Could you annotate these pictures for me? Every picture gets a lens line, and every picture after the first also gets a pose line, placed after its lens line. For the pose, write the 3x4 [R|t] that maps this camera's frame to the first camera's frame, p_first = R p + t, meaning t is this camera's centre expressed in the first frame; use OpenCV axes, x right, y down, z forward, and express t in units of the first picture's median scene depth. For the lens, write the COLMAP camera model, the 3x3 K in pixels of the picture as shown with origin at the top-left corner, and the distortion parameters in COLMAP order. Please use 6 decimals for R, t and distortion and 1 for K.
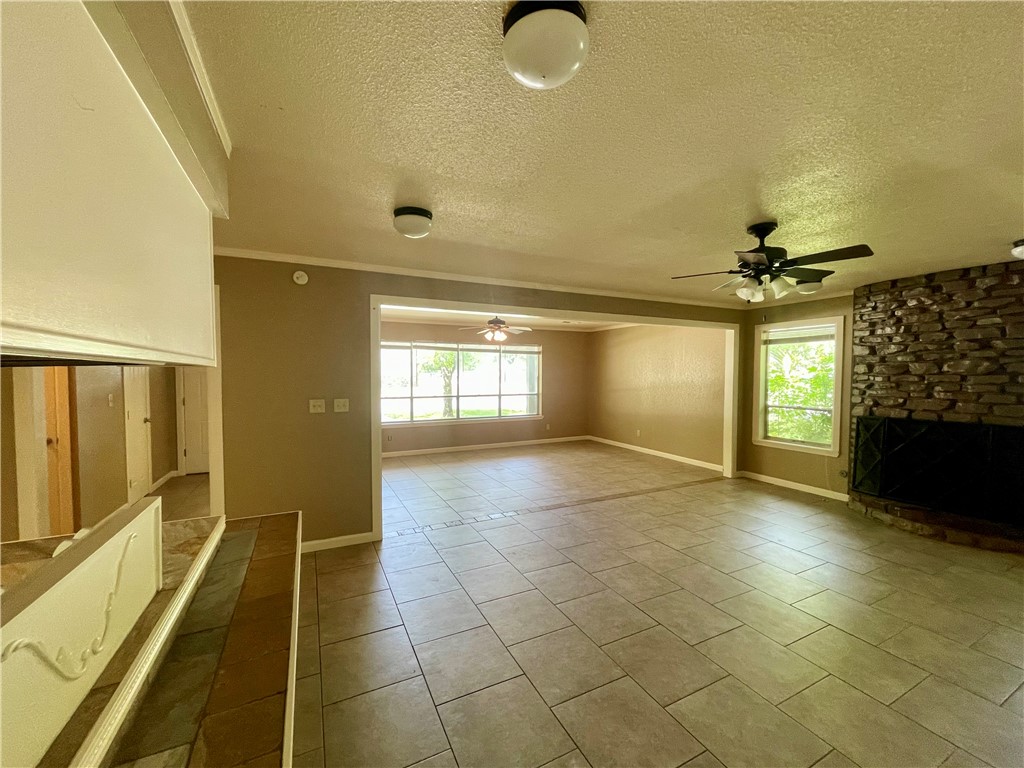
lens RADIAL K [[413.6, 0, 514.0], [0, 413.6, 387.9], [0, 0, 1]] dist [-0.000764, -0.001018]
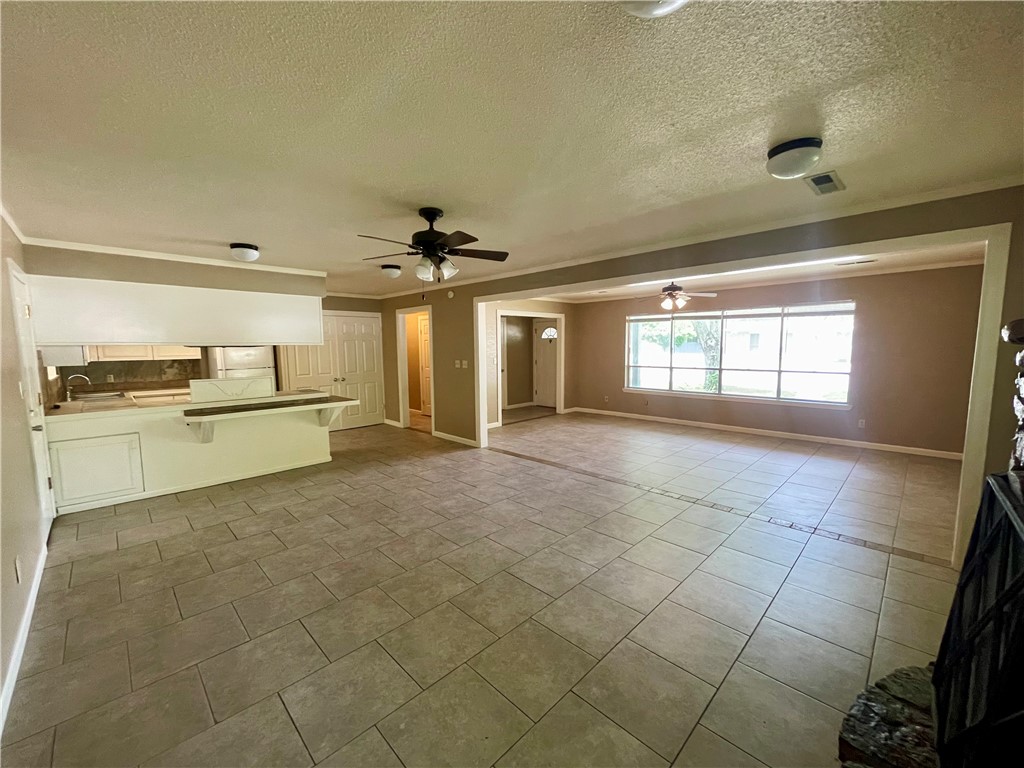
lens RADIAL K [[413.6, 0, 514.0], [0, 413.6, 387.1], [0, 0, 1]] dist [-0.000764, -0.001018]
pose [[0.316271, 0.091751, -0.944222, 1.034708], [-0.024318, 0.995769, 0.088614, -0.016975], [0.948357, -0.005064, 0.317164, 0.509333]]
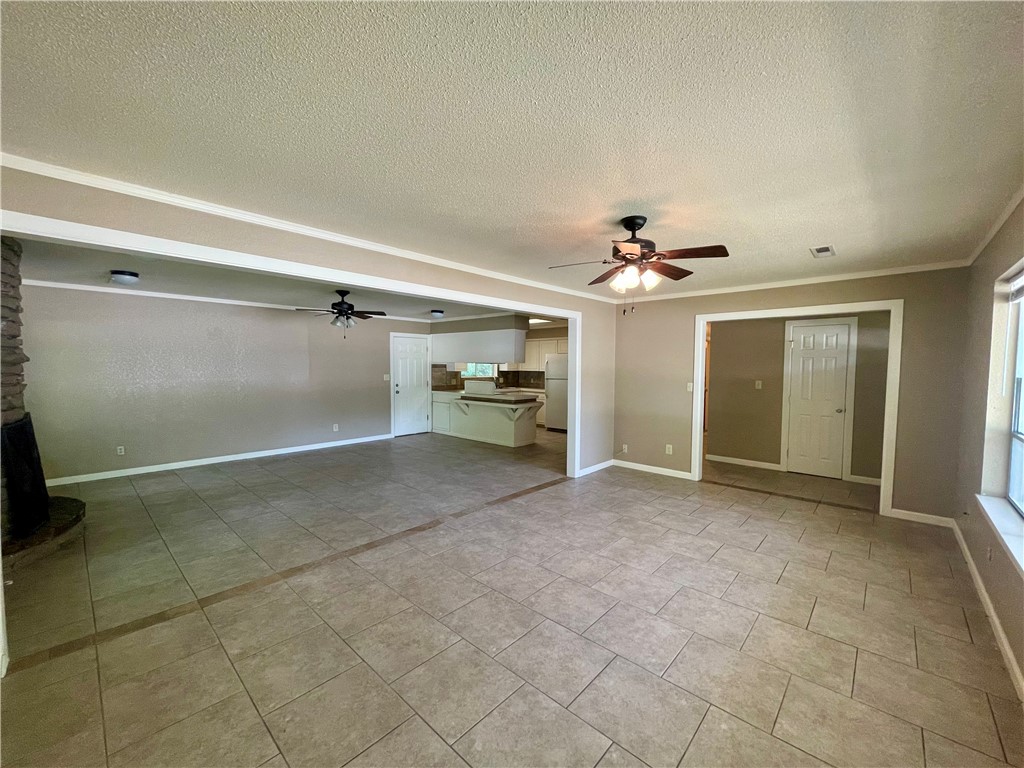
lens RADIAL K [[413.6, 0, 513.6], [0, 413.6, 385.5], [0, 0, 1]] dist [-0.000764, -0.001018]
pose [[-0.934740, 0.013009, -0.355095, 0.323592], [-0.017984, 0.996317, 0.083839, -0.067654], [0.354878, 0.084753, -0.931063, 1.913791]]
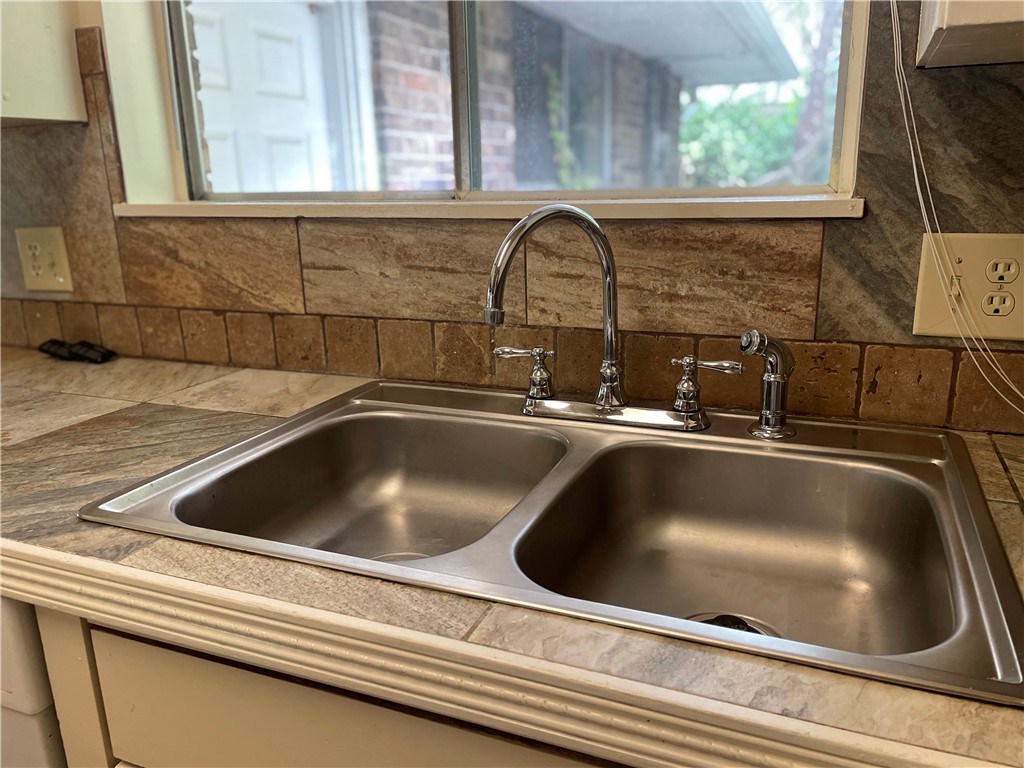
lens RADIAL K [[775.5, 0, 515.0], [0, 775.5, 376.0], [0, 0, 1]] dist [0.082454, -0.097382]
pose [[-0.650207, -0.170328, 0.740418, -0.536444], [0.052418, 0.962167, 0.267372, 0.064581], [-0.757947, 0.212659, -0.616679, -0.108878]]
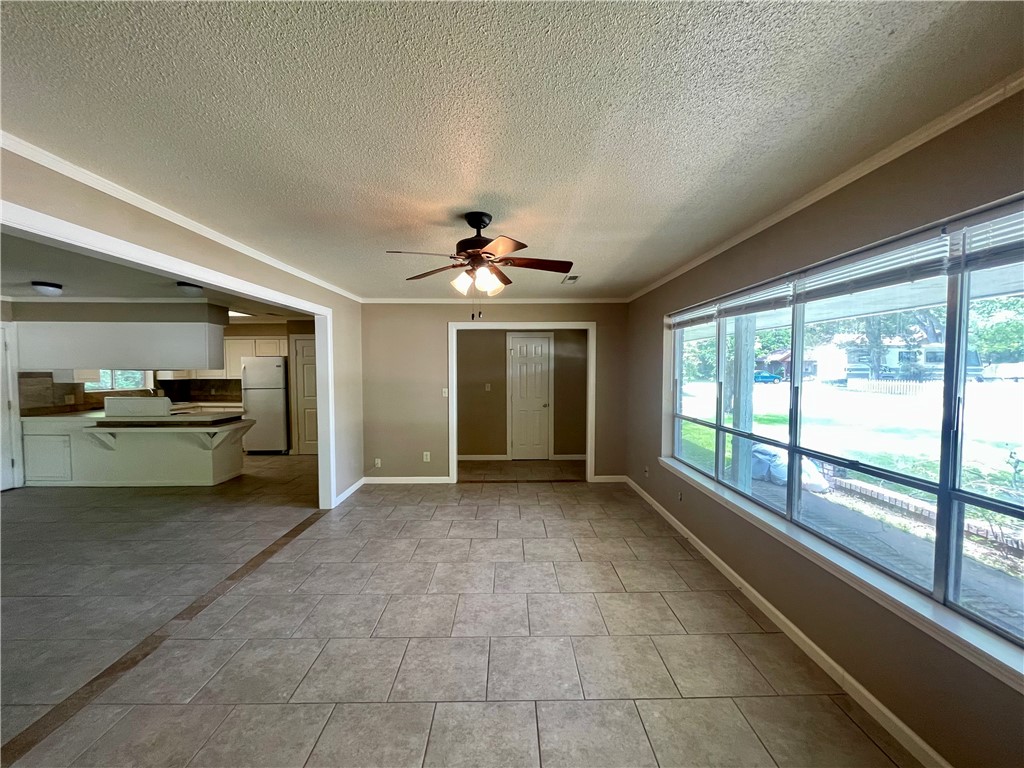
lens RADIAL K [[413.6, 0, 513.7], [0, 413.6, 385.6], [0, 0, 1]] dist [-0.000764, -0.001018]
pose [[-0.435579, 0.038767, -0.899315, 0.427933], [-0.031088, 0.997828, 0.058071, -0.069553], [0.899614, 0.053252, -0.433428, 1.685987]]
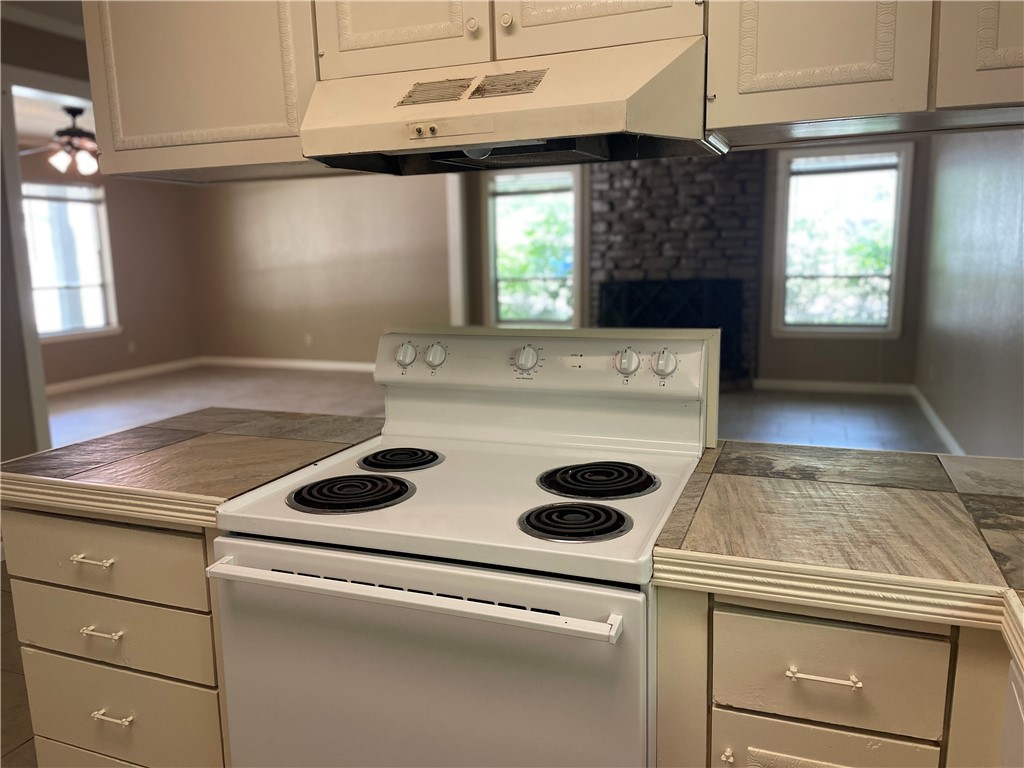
lens RADIAL K [[775.5, 0, 512.3], [0, 775.5, 383.3], [0, 0, 1]] dist [0.082454, -0.097382]
pose [[0.734766, -0.128486, 0.666041, -0.457155], [0.044923, 0.988958, 0.141222, 0.040252], [-0.676832, -0.073844, 0.732425, -0.116241]]
